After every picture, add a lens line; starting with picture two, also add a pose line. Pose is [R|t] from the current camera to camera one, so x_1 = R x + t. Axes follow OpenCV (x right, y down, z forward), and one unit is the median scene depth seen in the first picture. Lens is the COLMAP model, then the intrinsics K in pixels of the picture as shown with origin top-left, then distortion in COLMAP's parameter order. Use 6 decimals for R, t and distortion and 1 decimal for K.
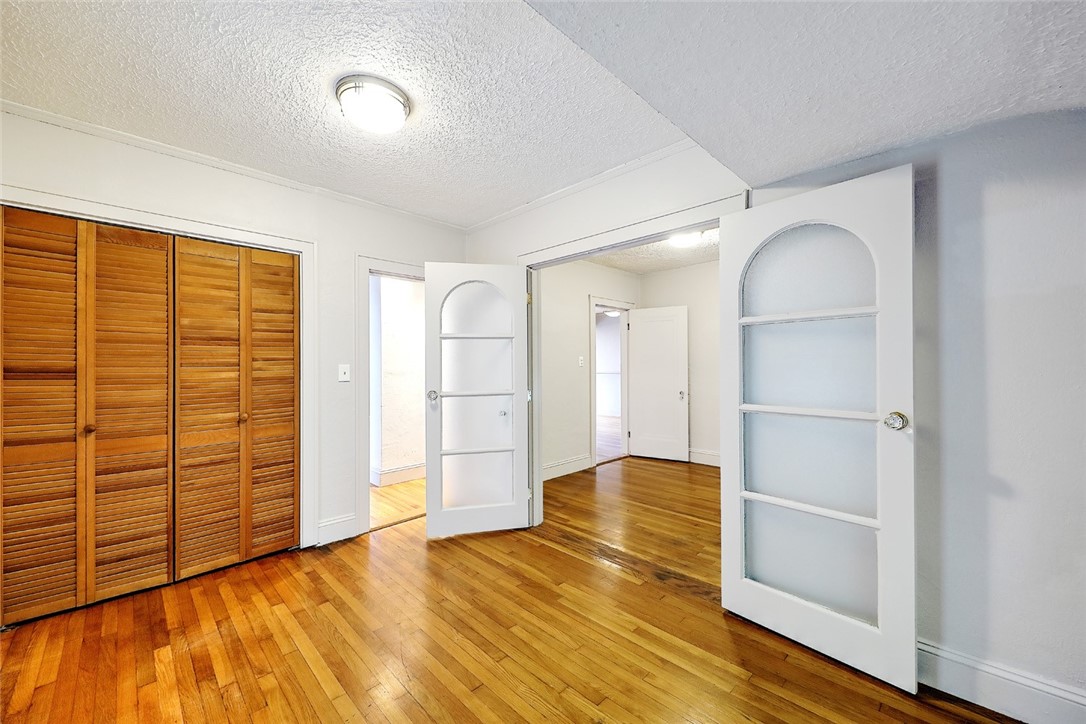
lens RADIAL K [[419.6, 0, 546.1], [0, 419.6, 364.0], [0, 0, 1]] dist [0.005213, -0.002843]
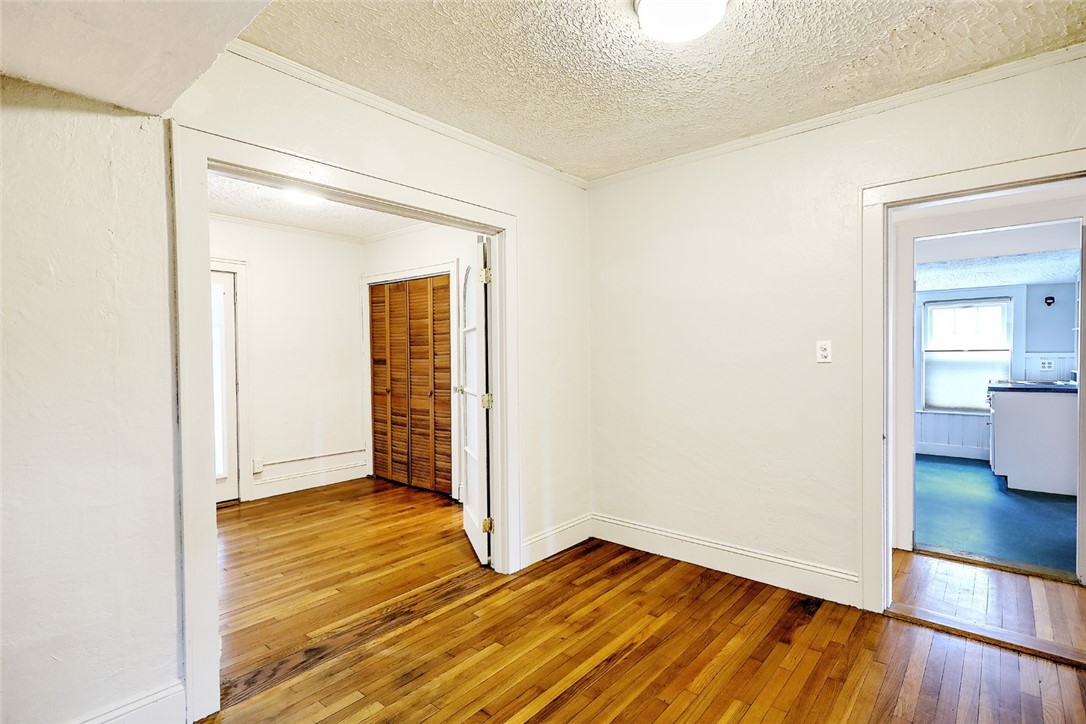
lens RADIAL K [[525.9, 0, 538.0], [0, 525.9, 361.0], [0, 0, 1]] dist [0.023357, -0.003039]
pose [[0.065935, 0.020698, -0.997609, 1.295524], [0.012997, 0.999682, 0.021600, -0.025459], [0.997739, -0.014390, 0.065645, 1.412490]]
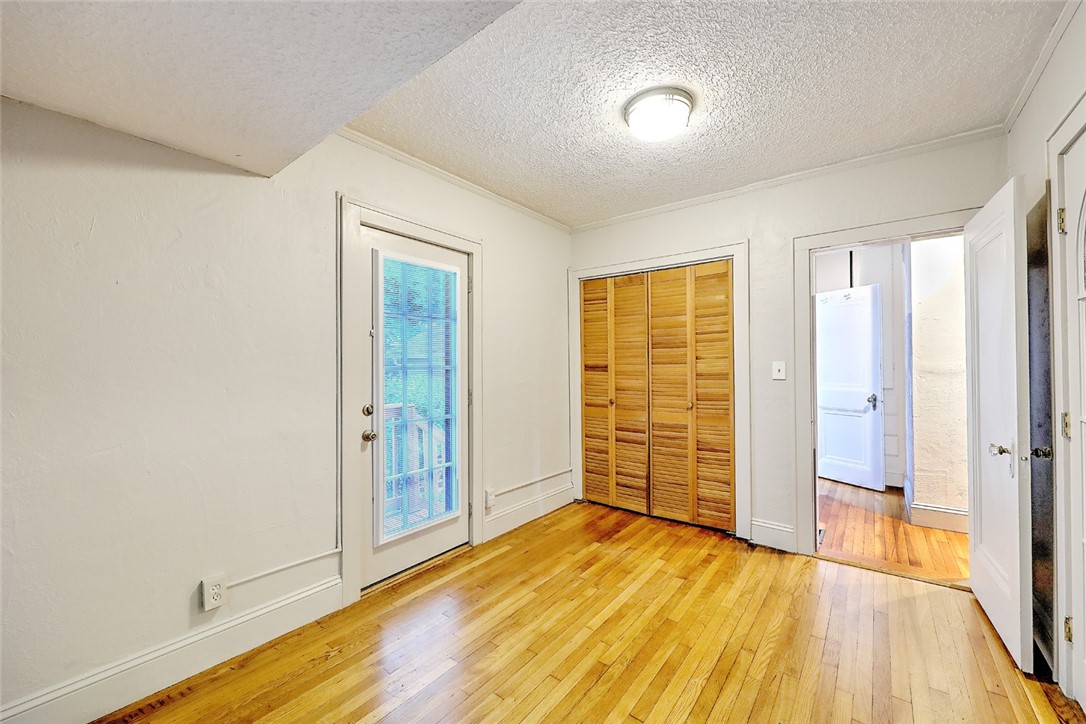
lens RADIAL K [[419.6, 0, 542.0], [0, 419.6, 364.3], [0, 0, 1]] dist [0.005213, -0.002843]
pose [[0.117779, 0.000214, -0.993040, 0.494650], [0.014116, 0.999899, 0.001890, -0.001304], [0.992939, -0.014240, 0.117764, 0.484881]]
